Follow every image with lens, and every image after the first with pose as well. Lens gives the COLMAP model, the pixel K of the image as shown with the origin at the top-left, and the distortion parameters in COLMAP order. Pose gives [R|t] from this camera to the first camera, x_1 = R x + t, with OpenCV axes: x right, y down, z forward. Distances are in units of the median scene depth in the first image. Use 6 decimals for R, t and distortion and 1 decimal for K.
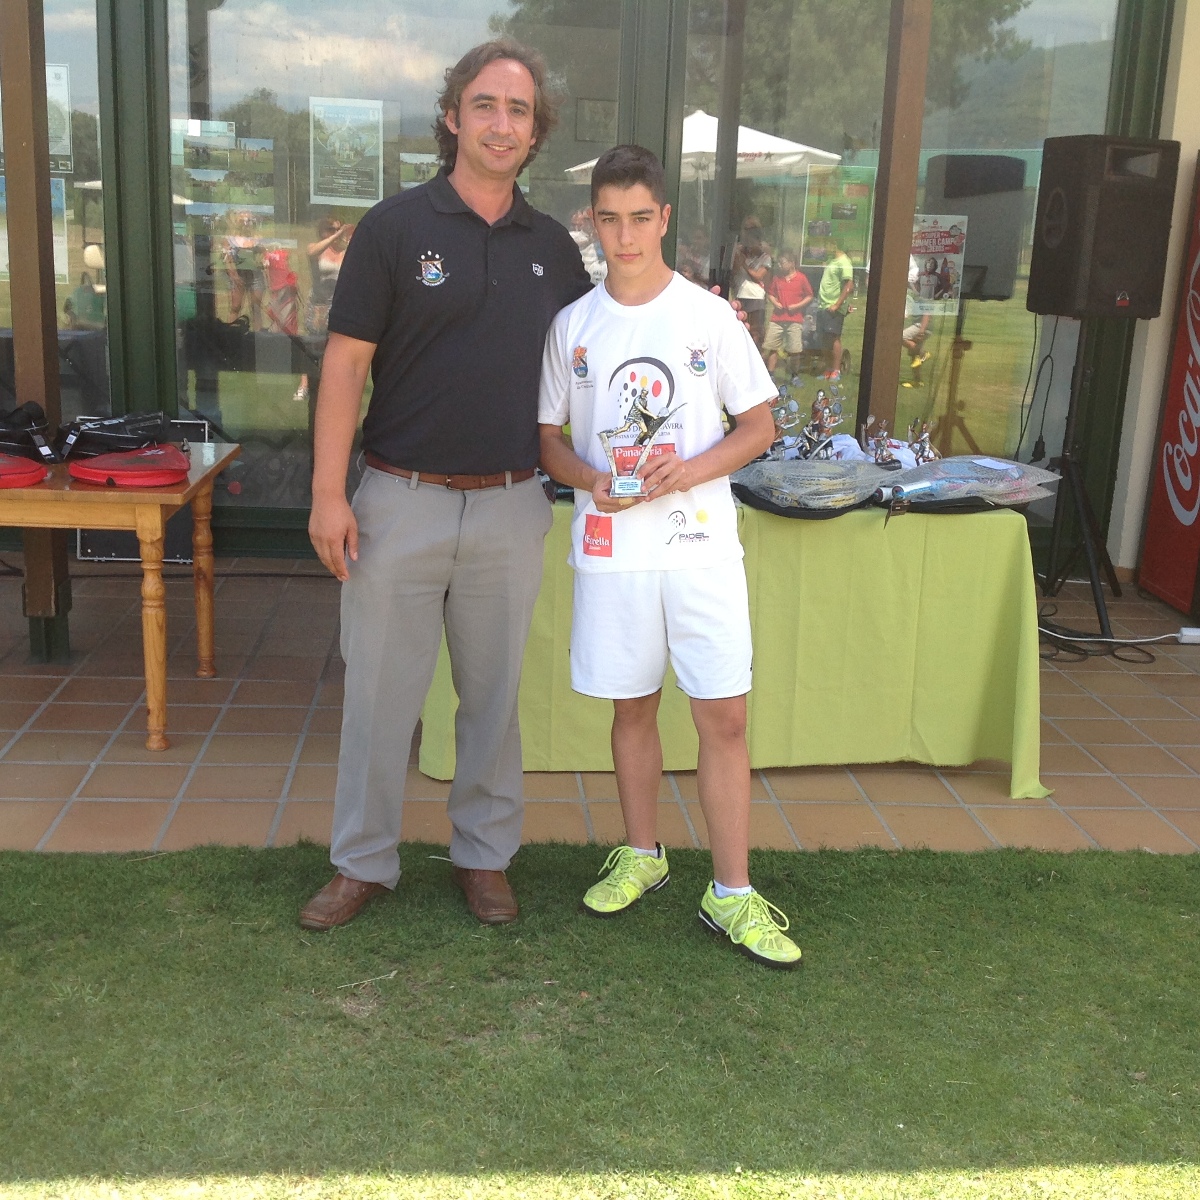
lens RADIAL K [[1534.2, 0, 616.7], [0, 1534.2, 625.3], [0, 0, 1]] dist [0.249497, -0.619669]
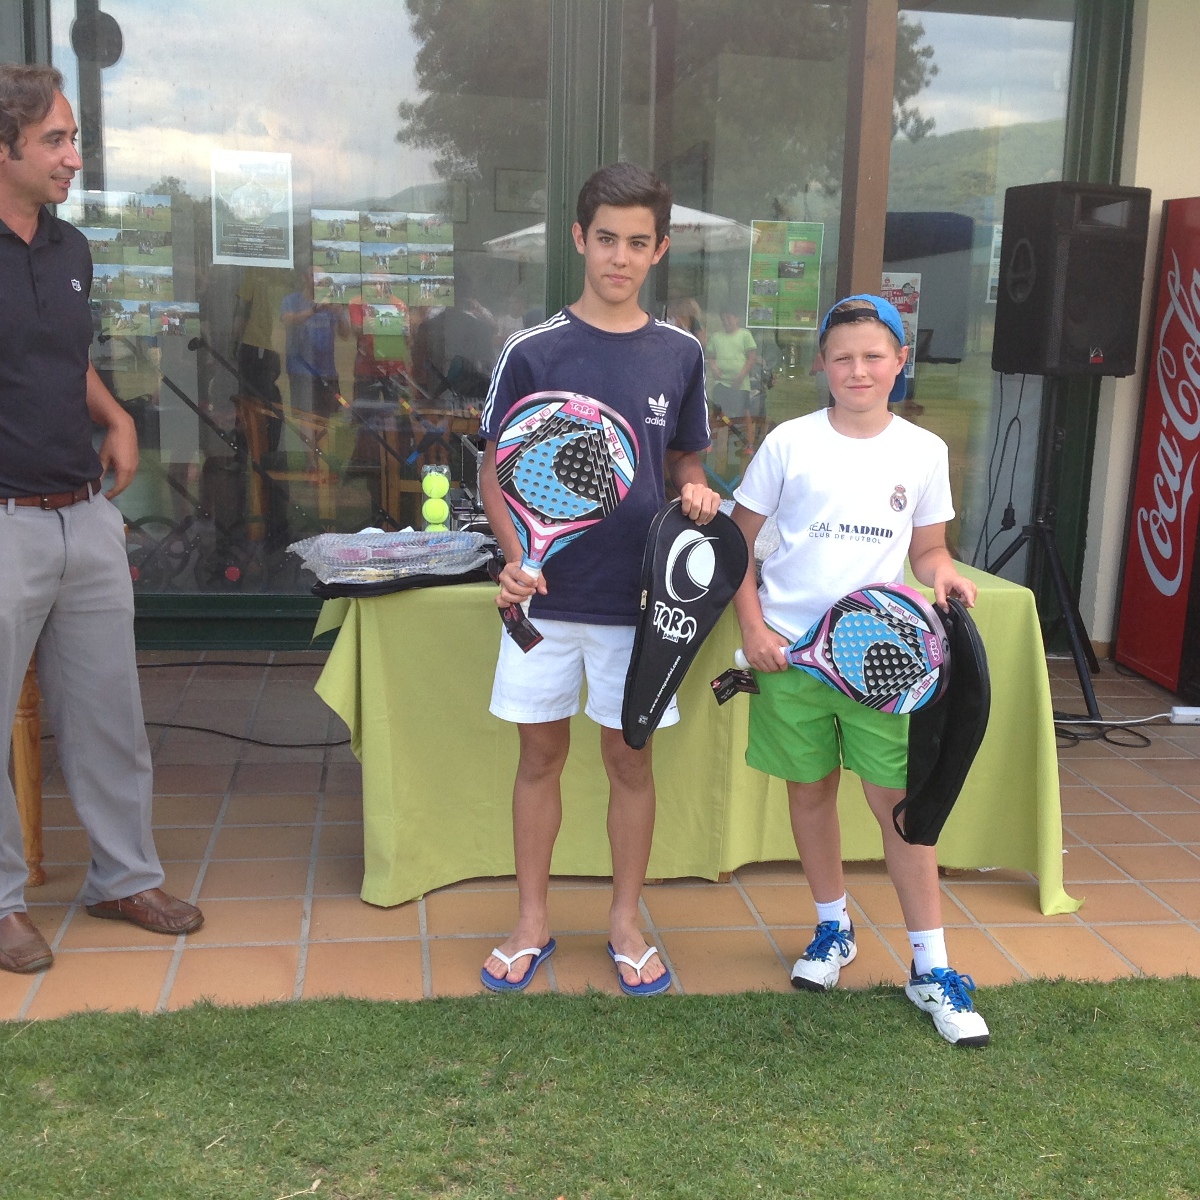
lens RADIAL K [[1529.0, 0, 619.4], [0, 1529.0, 614.1], [0, 0, 1]] dist [0.222421, -0.549350]
pose [[0.998299, -0.019403, 0.054979, -0.022159], [0.022375, 0.998292, -0.053971, -0.015982], [-0.053838, 0.055109, 0.997028, 0.147390]]
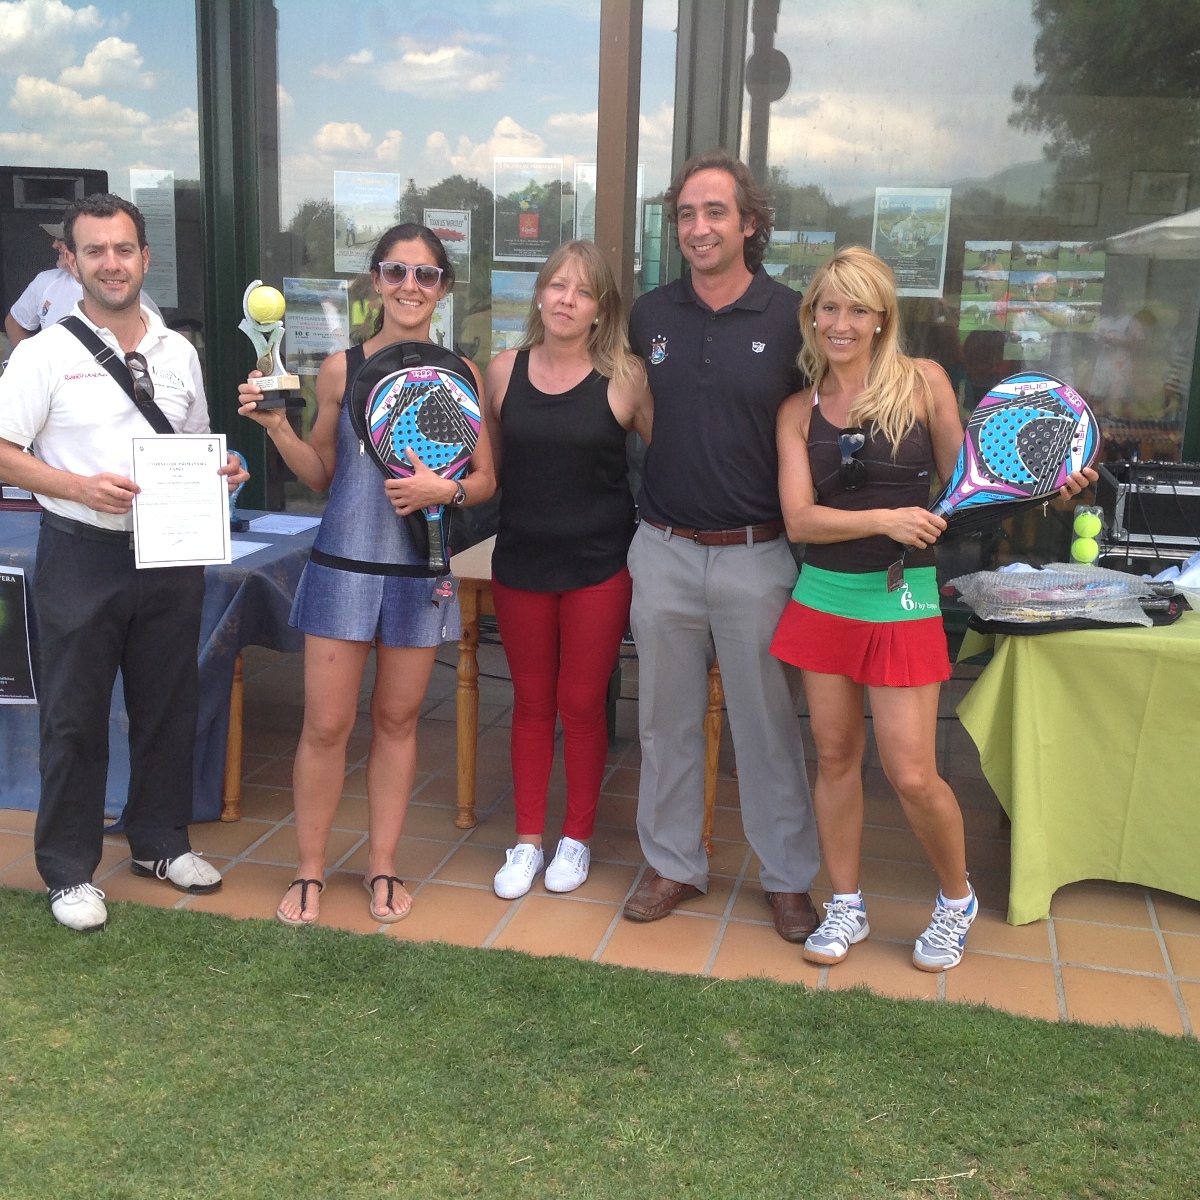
lens RADIAL K [[1529.0, 0, 619.4], [0, 1529.0, 614.1], [0, 0, 1]] dist [0.222421, -0.549350]
pose [[0.952357, 0.057103, -0.299593, -0.070088], [-0.070853, 0.996864, -0.035228, -0.038927], [0.296642, 0.054777, 0.953416, 0.059120]]
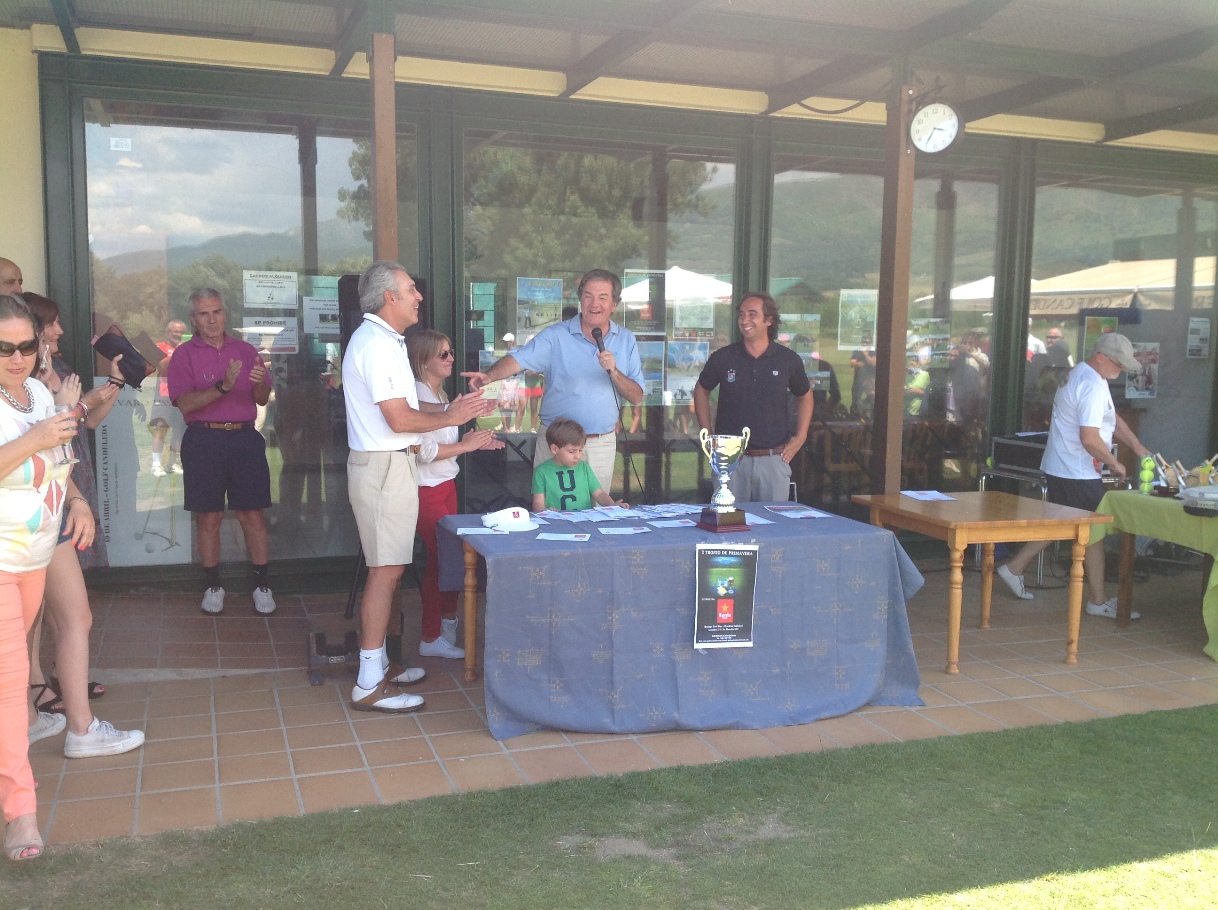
lens RADIAL K [[1212.9, 0, 609.0], [0, 1212.9, 455.0], [0, 0, 1]] dist [0.113090, -0.002098]
pose [[0.965412, -0.053274, 0.255228, -1.272244], [0.089073, 0.987396, -0.130824, -0.019280], [-0.245041, 0.149033, 0.957990, -0.269092]]
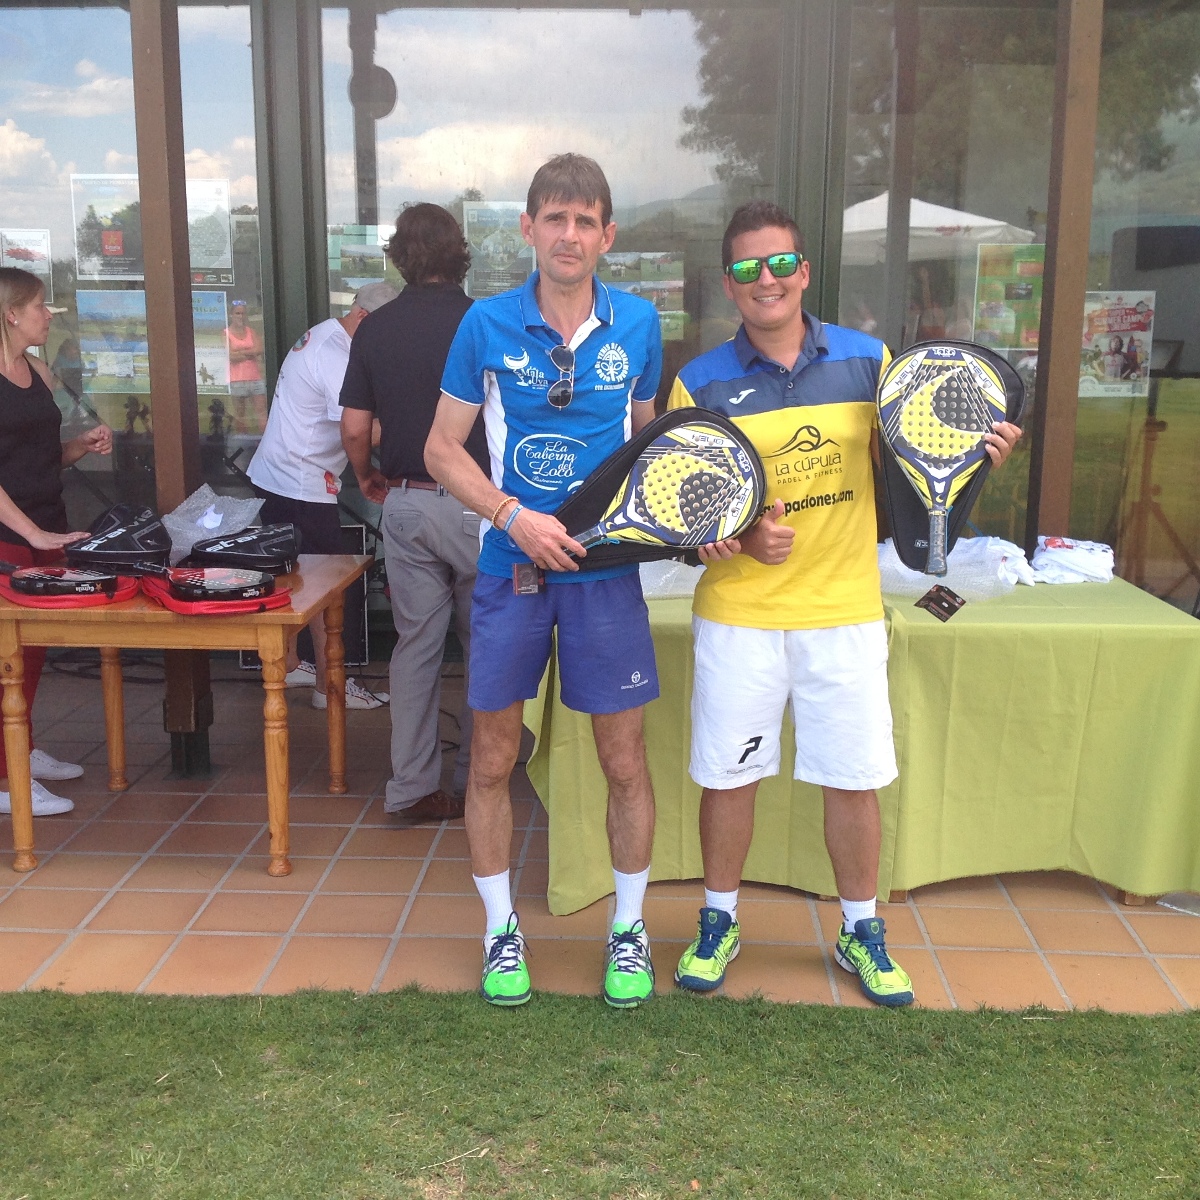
lens RADIAL K [[1532.6, 0, 621.2], [0, 1532.6, 623.8], [0, 0, 1]] dist [0.222063, -0.557822]
pose [[0.991633, -0.009436, -0.128743, 0.045336], [0.003062, 0.998764, -0.049615, -0.030787], [0.129052, 0.048806, 0.990436, 0.076155]]
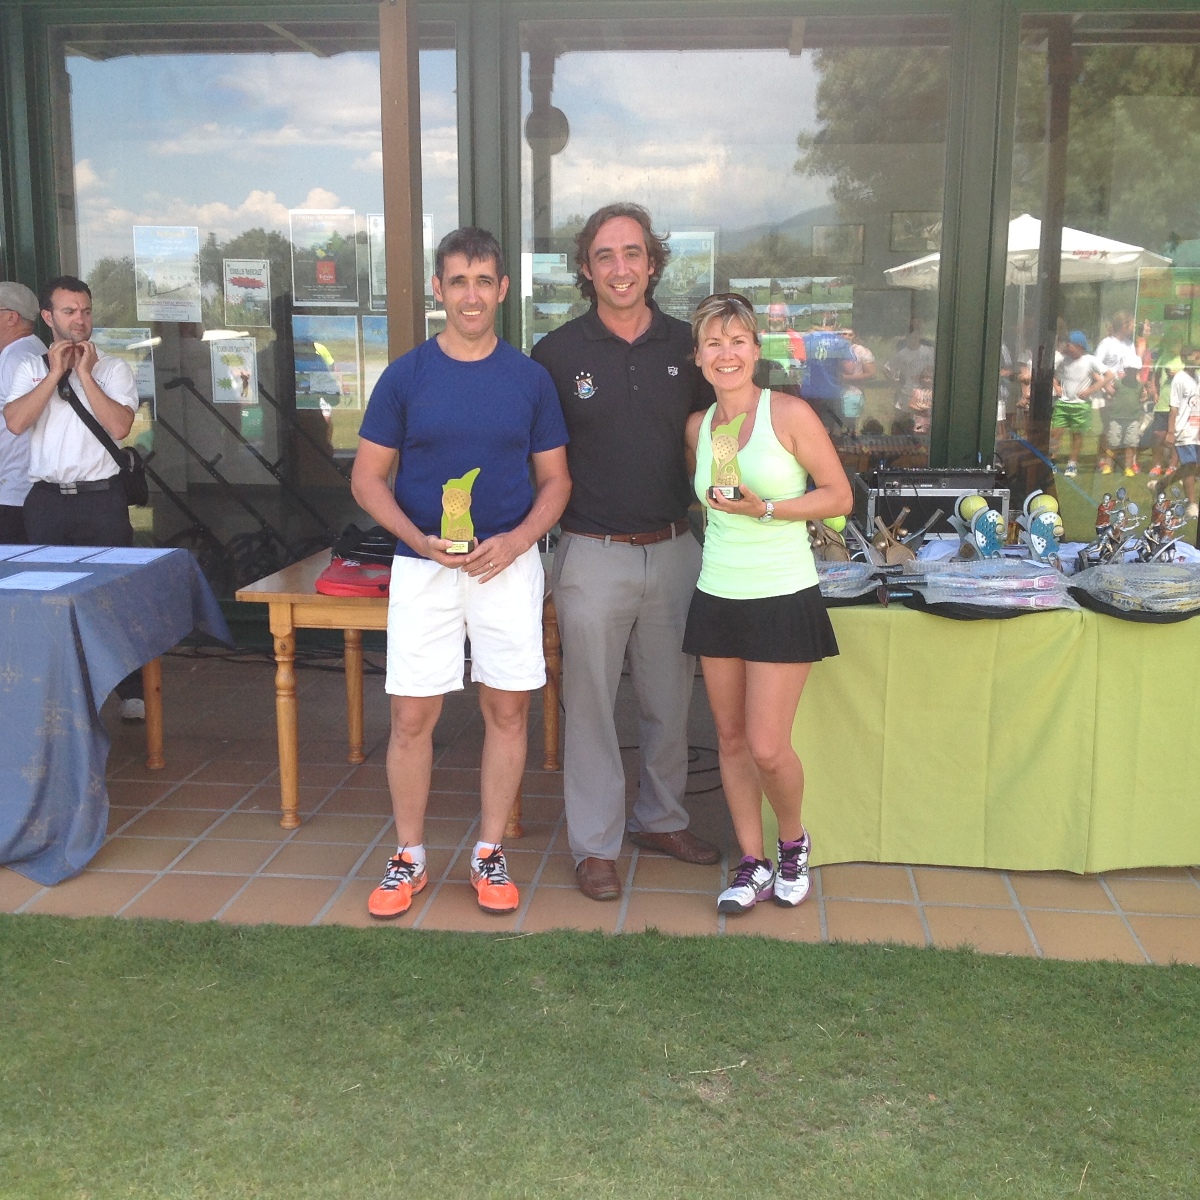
lens RADIAL K [[1529.0, 0, 619.4], [0, 1529.0, 614.1], [0, 0, 1]] dist [0.222421, -0.549350]
pose [[0.981474, -0.001767, -0.191587, -0.020523], [-0.011555, 0.997591, -0.068396, -0.002685], [0.191246, 0.069343, 0.979090, -0.042278]]
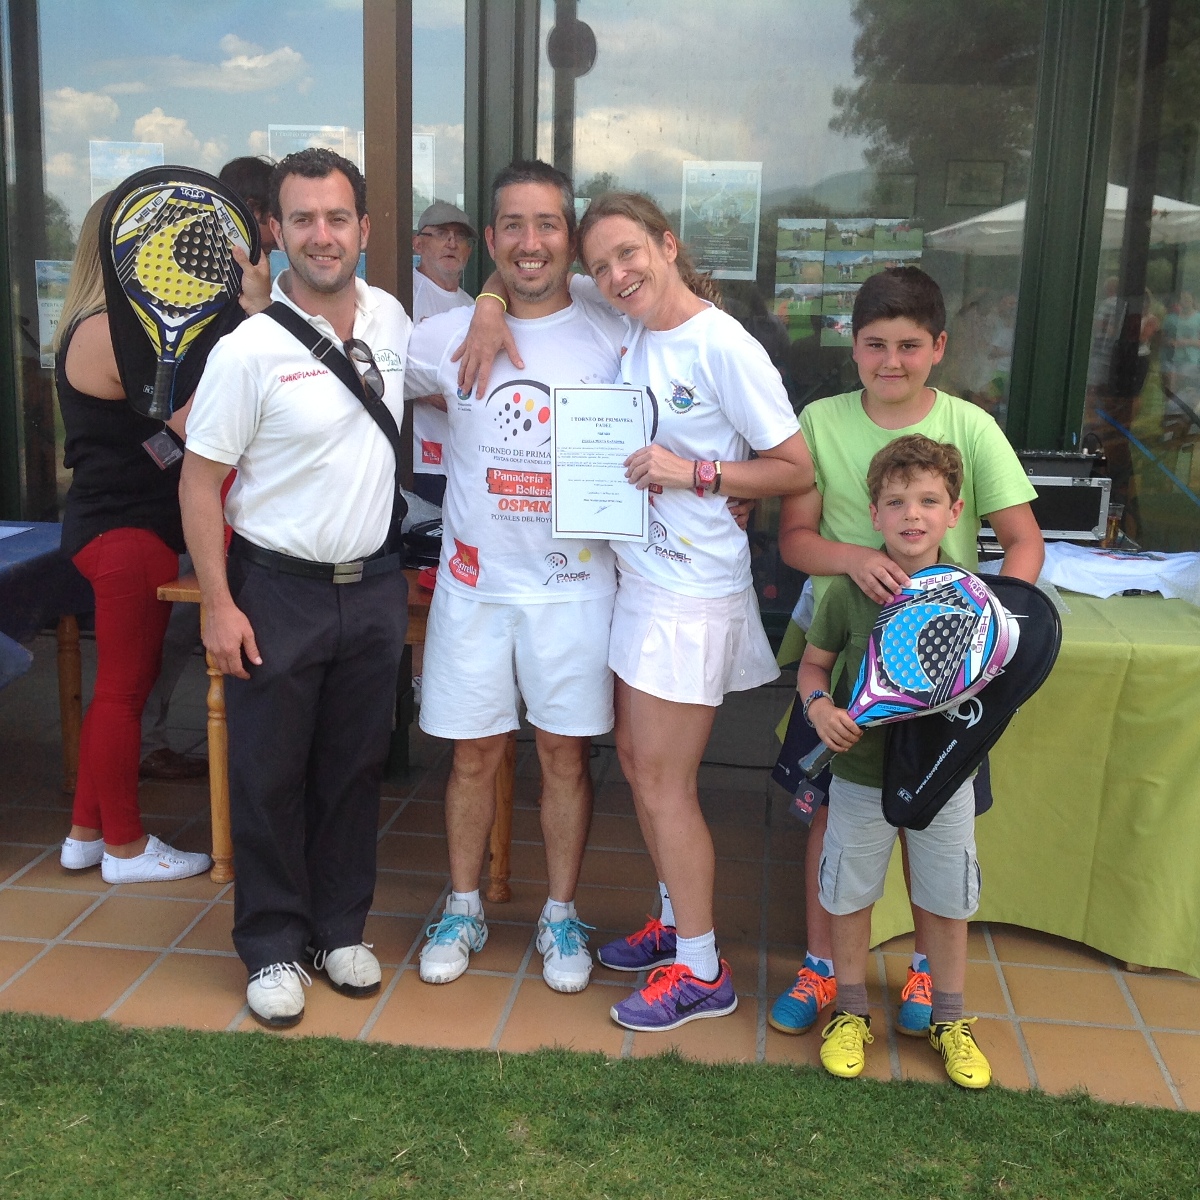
lens RADIAL K [[1532.6, 0, 621.2], [0, 1532.6, 623.8], [0, 0, 1]] dist [0.222063, -0.557822]
pose [[0.979168, 0.030369, -0.200766, -0.067523], [-0.038971, 0.998478, -0.039032, -0.048457], [0.199275, 0.046043, 0.978861, 0.188197]]
